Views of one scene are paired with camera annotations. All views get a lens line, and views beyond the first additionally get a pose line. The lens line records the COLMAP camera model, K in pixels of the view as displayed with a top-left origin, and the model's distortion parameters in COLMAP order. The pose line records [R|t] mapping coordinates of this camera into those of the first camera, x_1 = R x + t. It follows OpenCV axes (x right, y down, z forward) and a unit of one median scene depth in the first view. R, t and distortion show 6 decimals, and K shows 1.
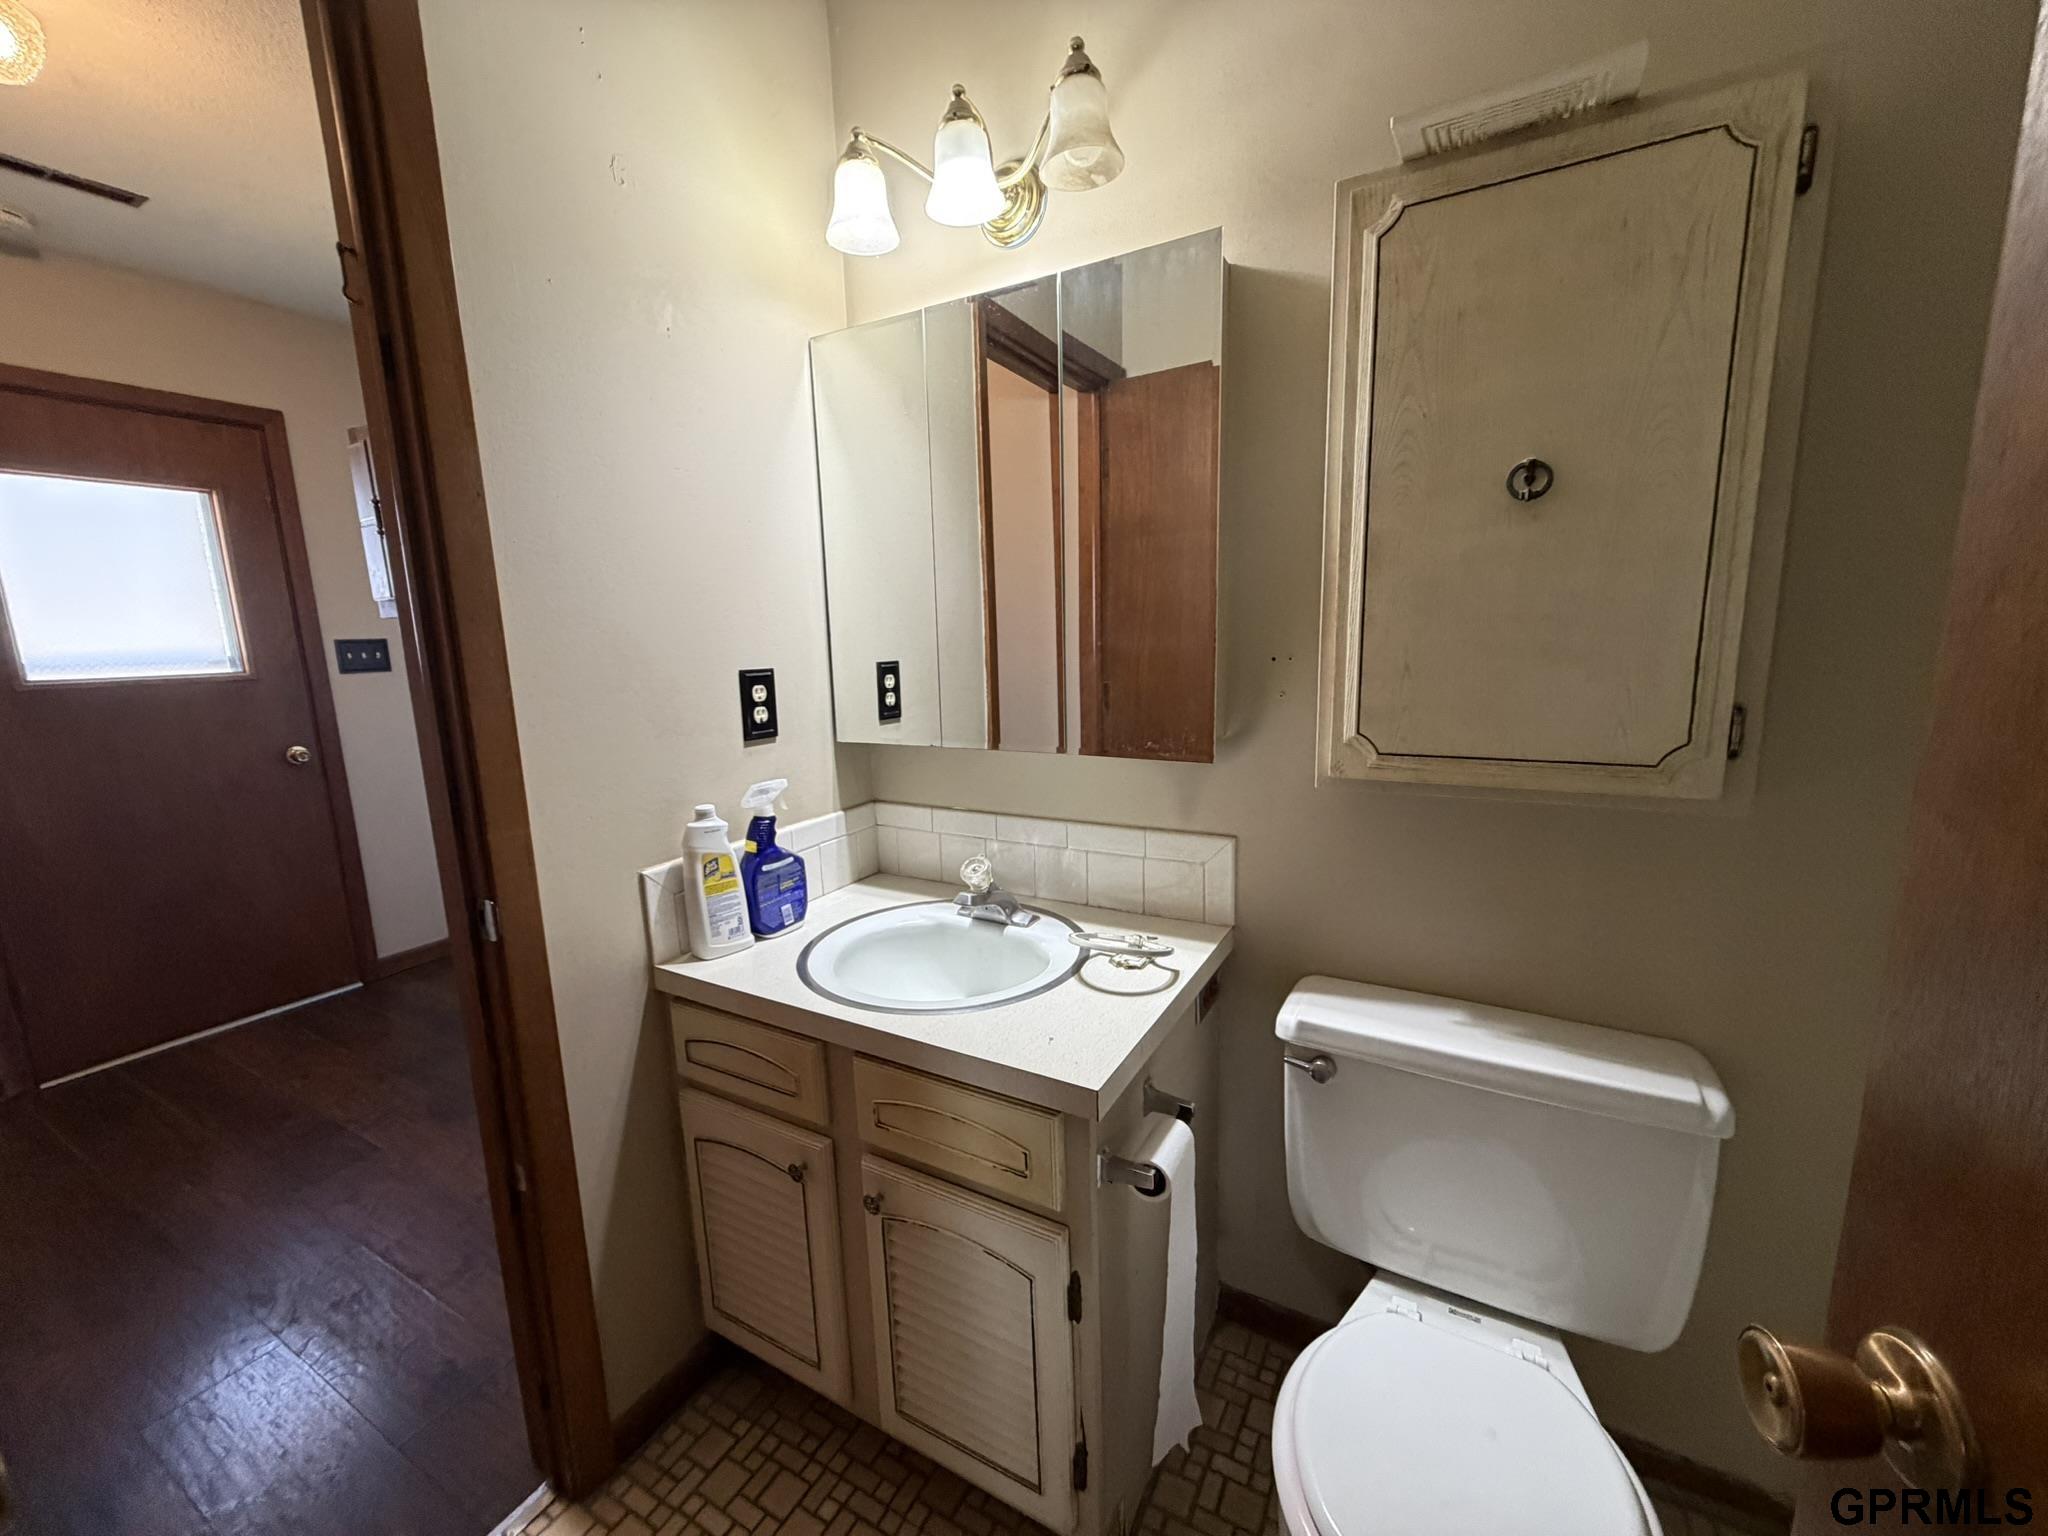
lens RADIAL K [[807.2, 0, 1017.2], [0, 807.2, 773.9], [0, 0, 1]] dist [-0.001219, 0.000076]
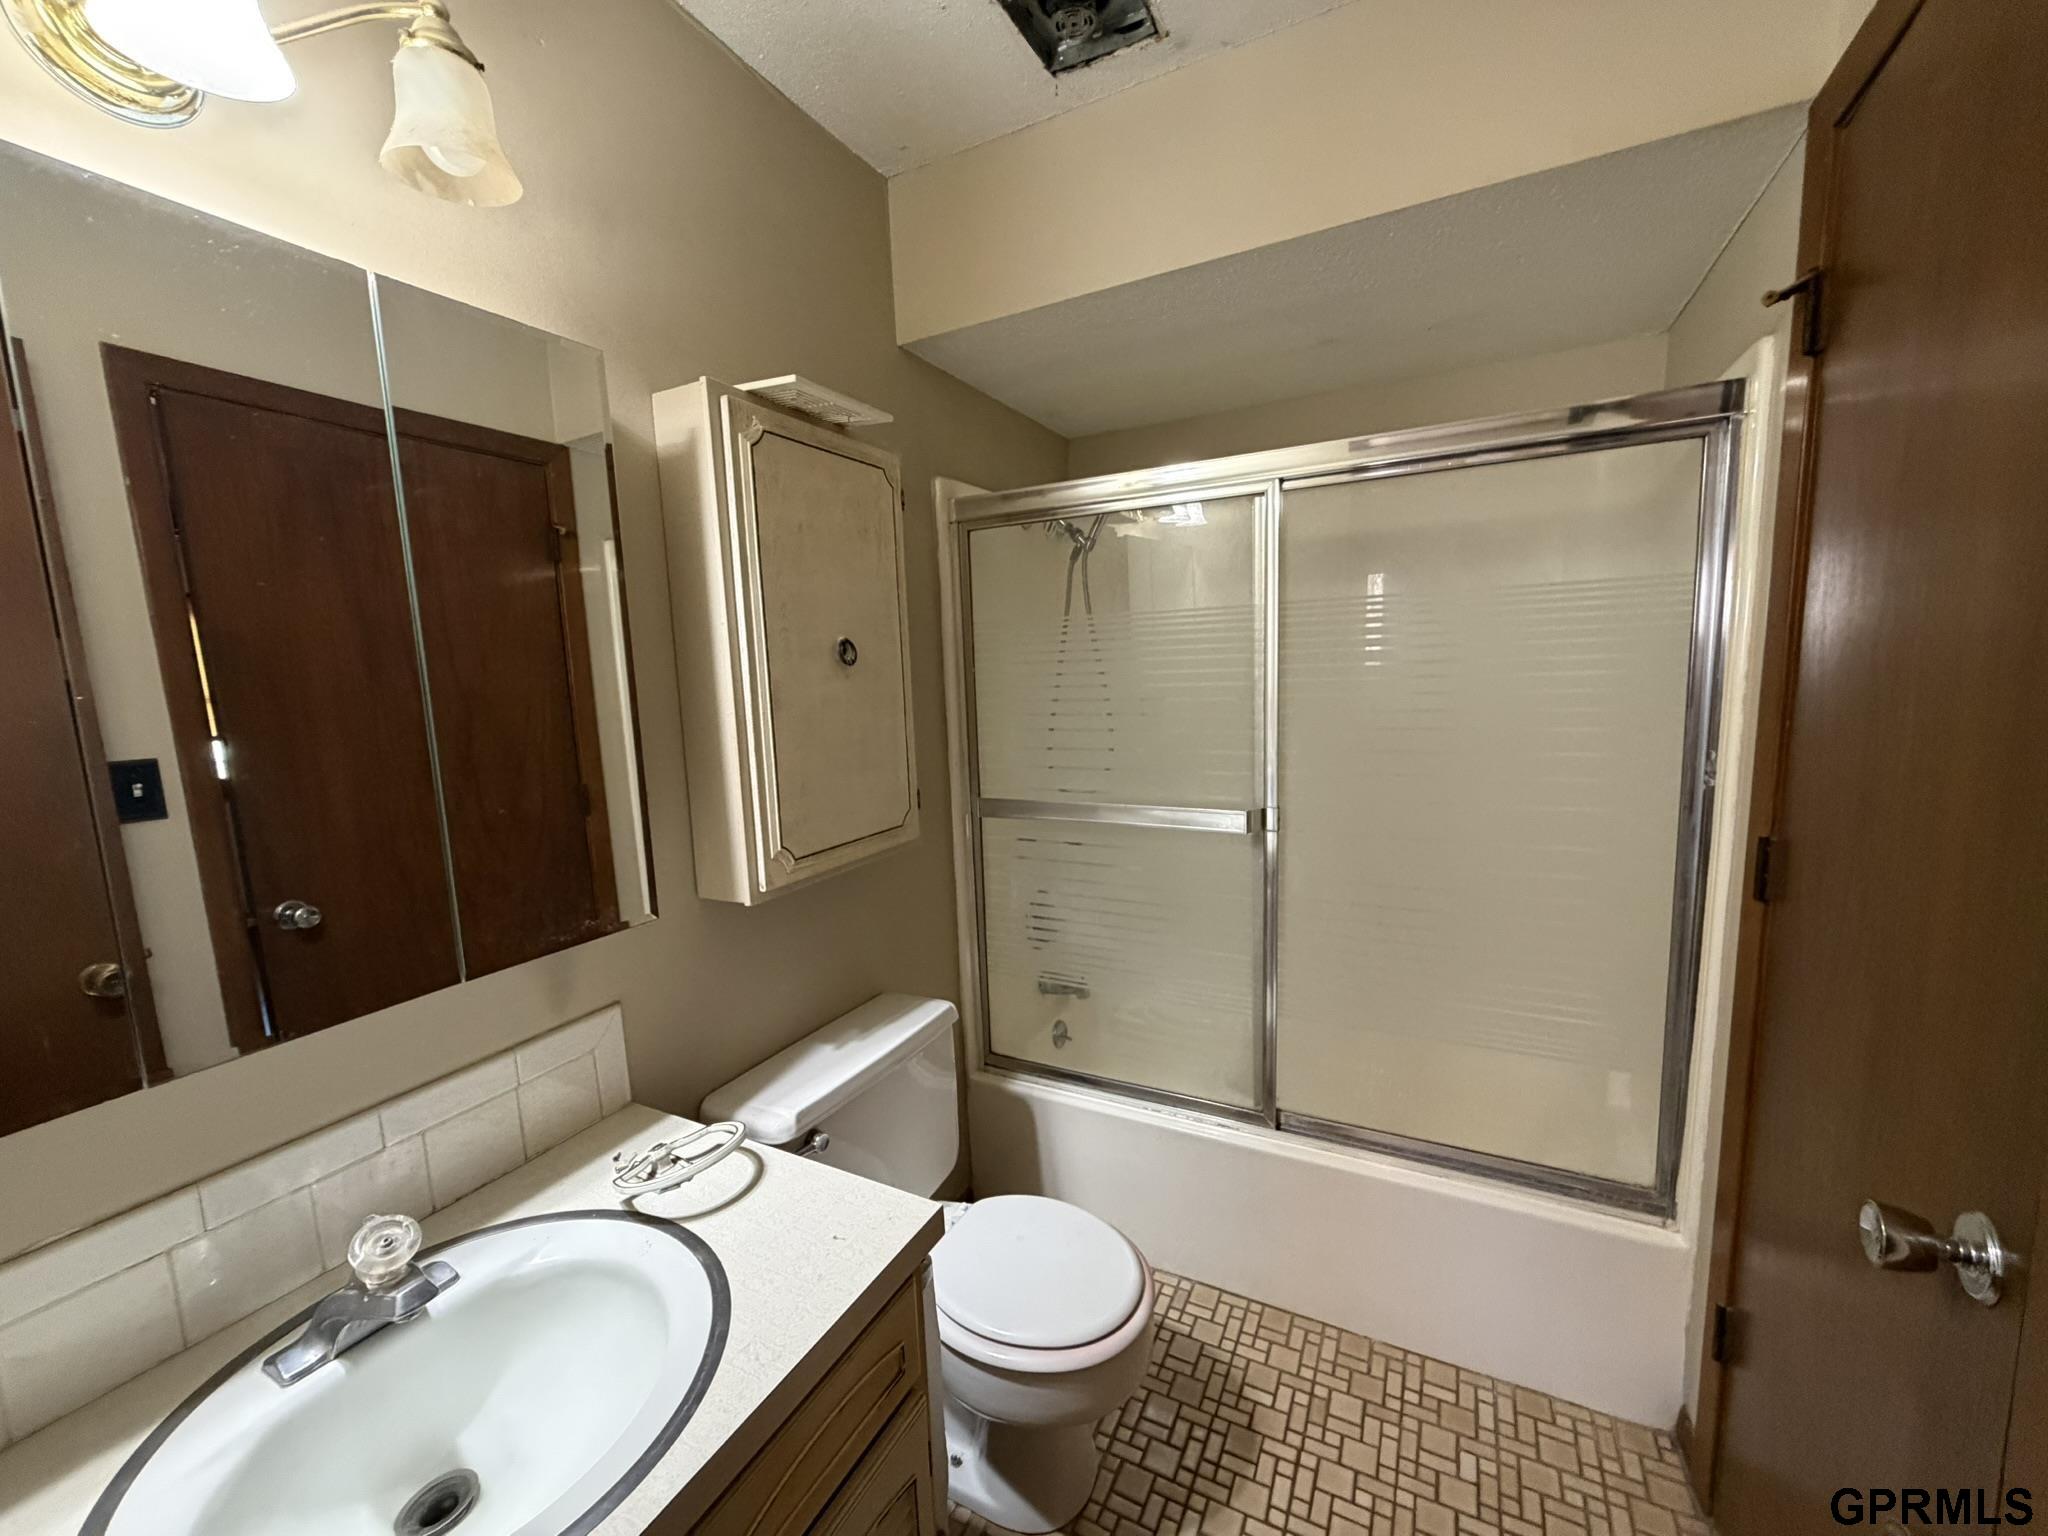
lens RADIAL K [[807.2, 0, 1029.8], [0, 807.2, 776.8], [0, 0, 1]] dist [-0.001219, 0.000076]
pose [[-0.038948, -0.101683, 0.994054, -0.748570], [0.213290, 0.971036, 0.107685, -0.200506], [-0.976212, 0.216216, -0.016132, 0.649524]]
